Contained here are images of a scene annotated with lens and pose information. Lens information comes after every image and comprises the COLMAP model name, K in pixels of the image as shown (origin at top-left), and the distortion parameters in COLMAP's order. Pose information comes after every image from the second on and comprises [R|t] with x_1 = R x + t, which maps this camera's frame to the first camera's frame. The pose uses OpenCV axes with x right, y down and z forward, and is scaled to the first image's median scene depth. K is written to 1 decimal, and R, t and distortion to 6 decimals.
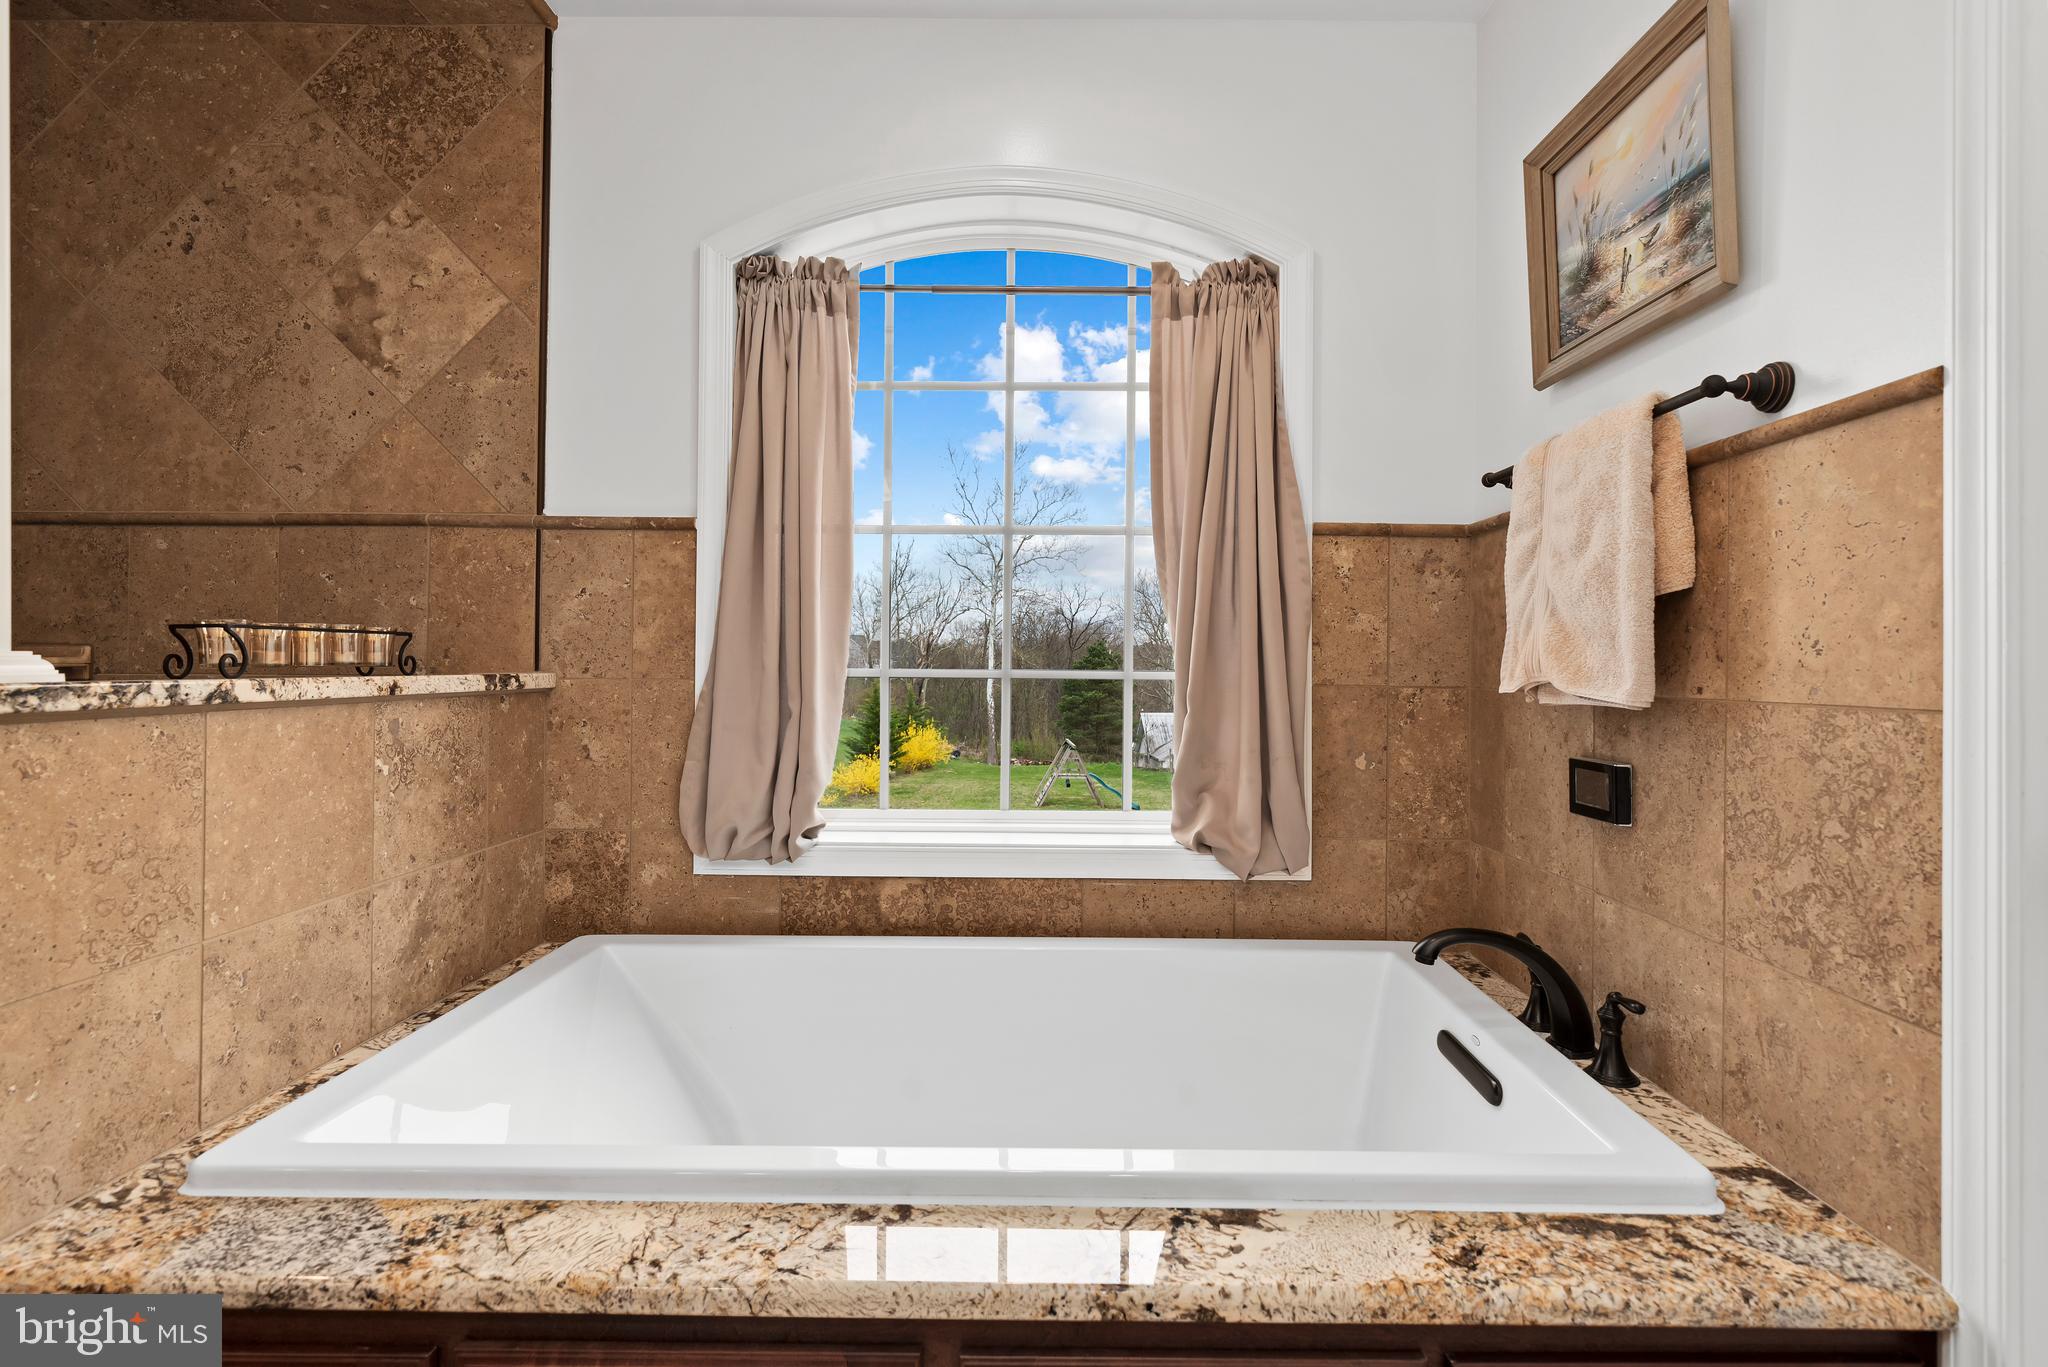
lens RADIAL K [[1001.1, 0, 1030.8], [0, 1001.1, 655.4], [0, 0, 1]] dist [0.001194, 0.000258]
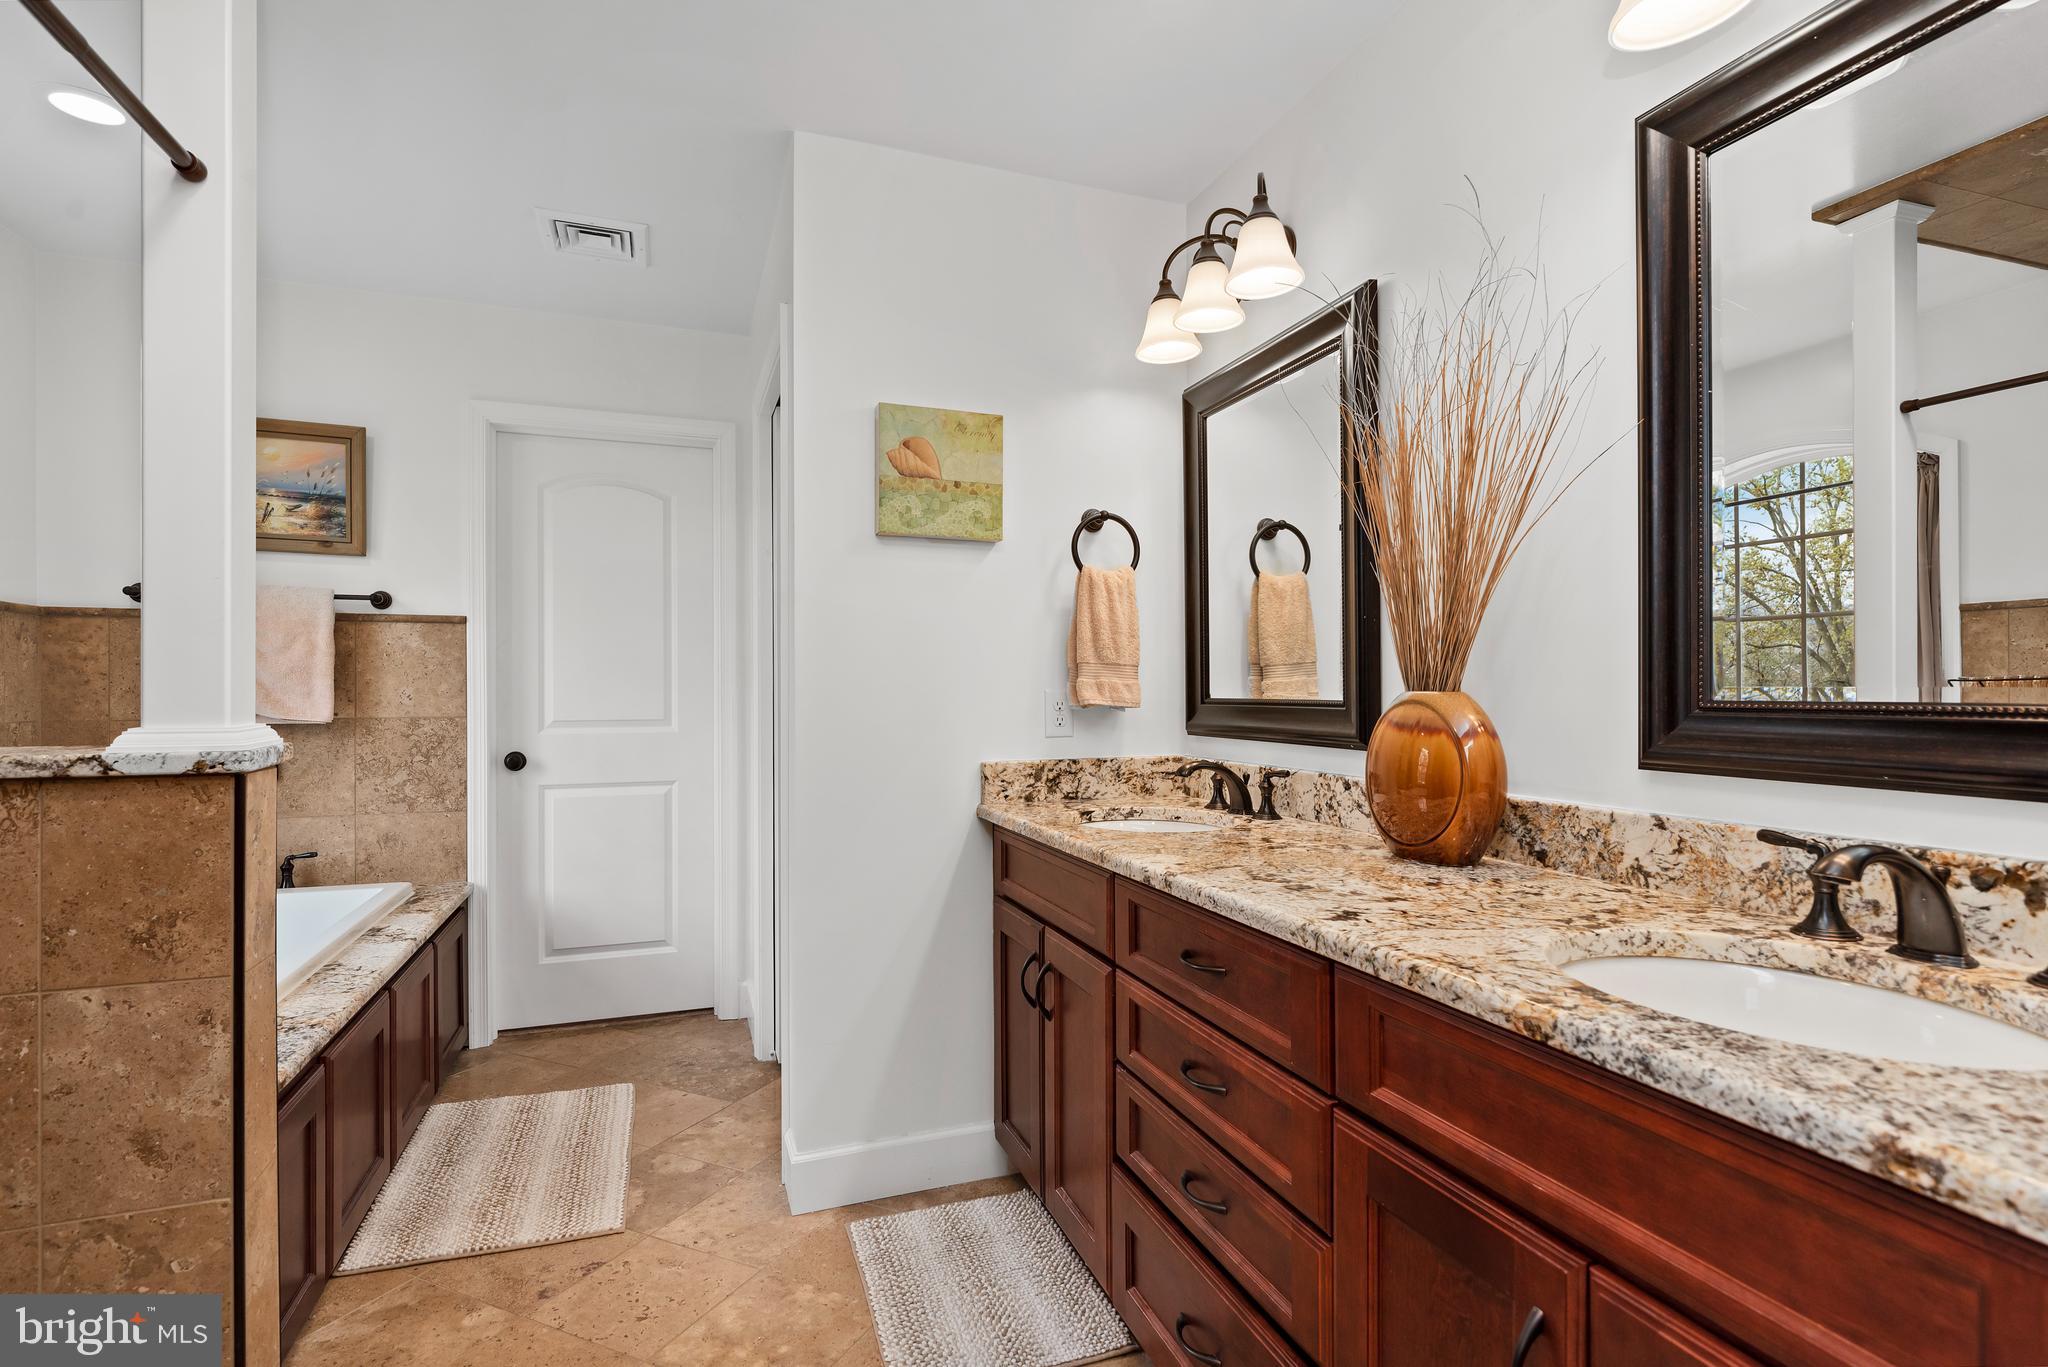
lens RADIAL K [[996.1, 0, 1048.8], [0, 996.1, 682.7], [0, 0, 1]] dist [0.002072, -0.000589]
pose [[-0.366781, -0.000873, 0.930307, -2.449451], [-0.009407, 0.999952, -0.002771, -0.057092], [-0.930260, -0.009767, -0.366771, 0.321928]]
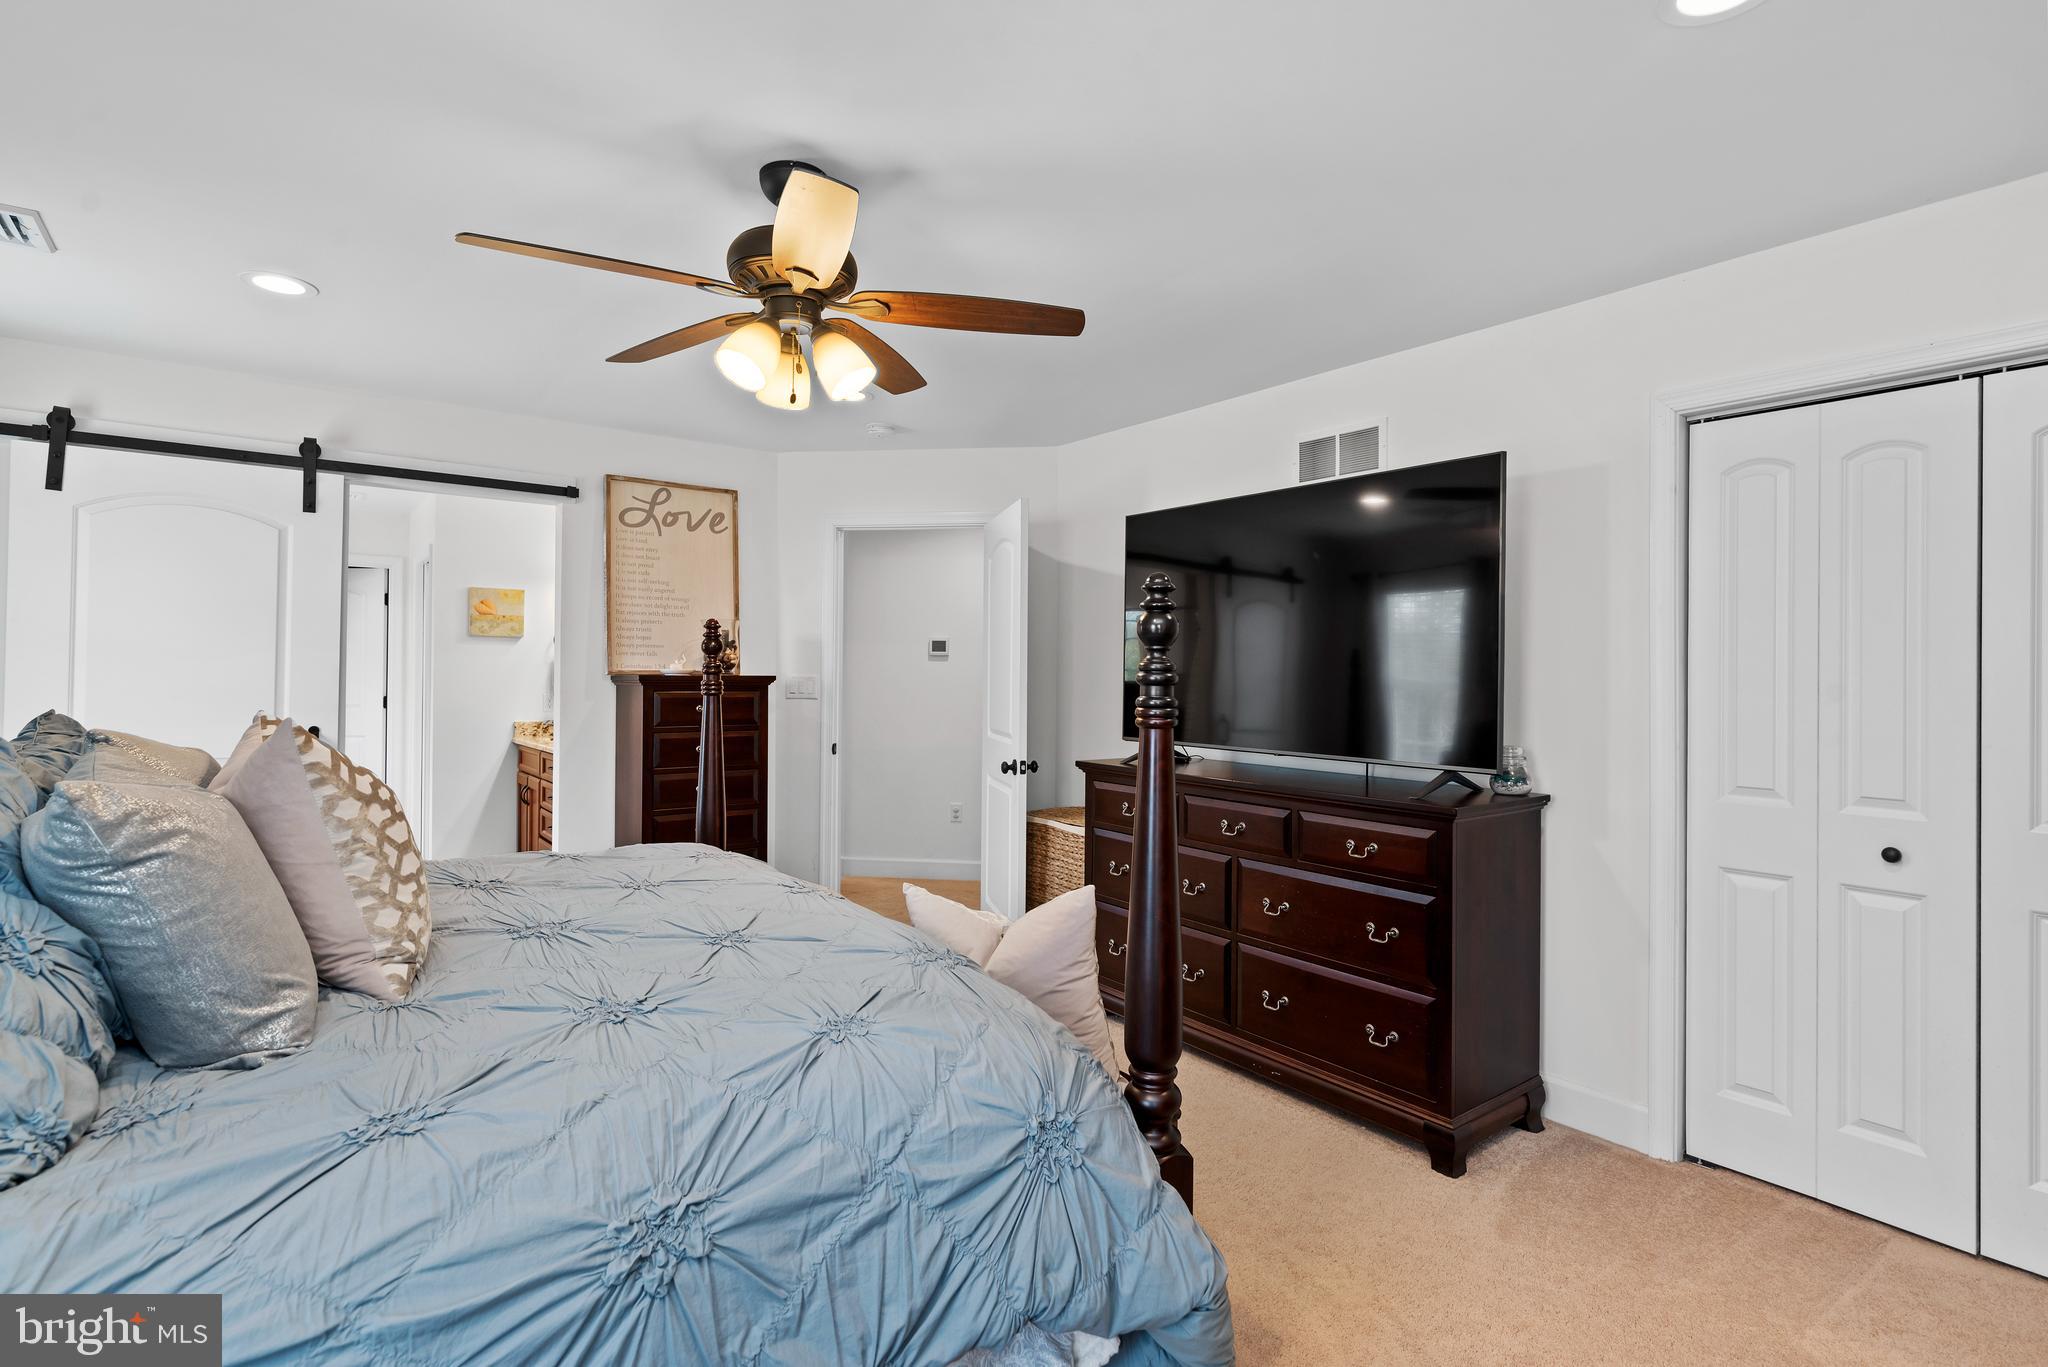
lens RADIAL K [[1002.9, 0, 1032.7], [0, 1002.9, 677.7], [0, 0, 1]] dist [0.001401, 0.000104]
pose [[-0.600710, -0.011324, 0.799387, -6.469720], [-0.017807, 0.999841, 0.000782, -0.187802], [-0.799268, -0.013765, -0.600817, 0.714526]]
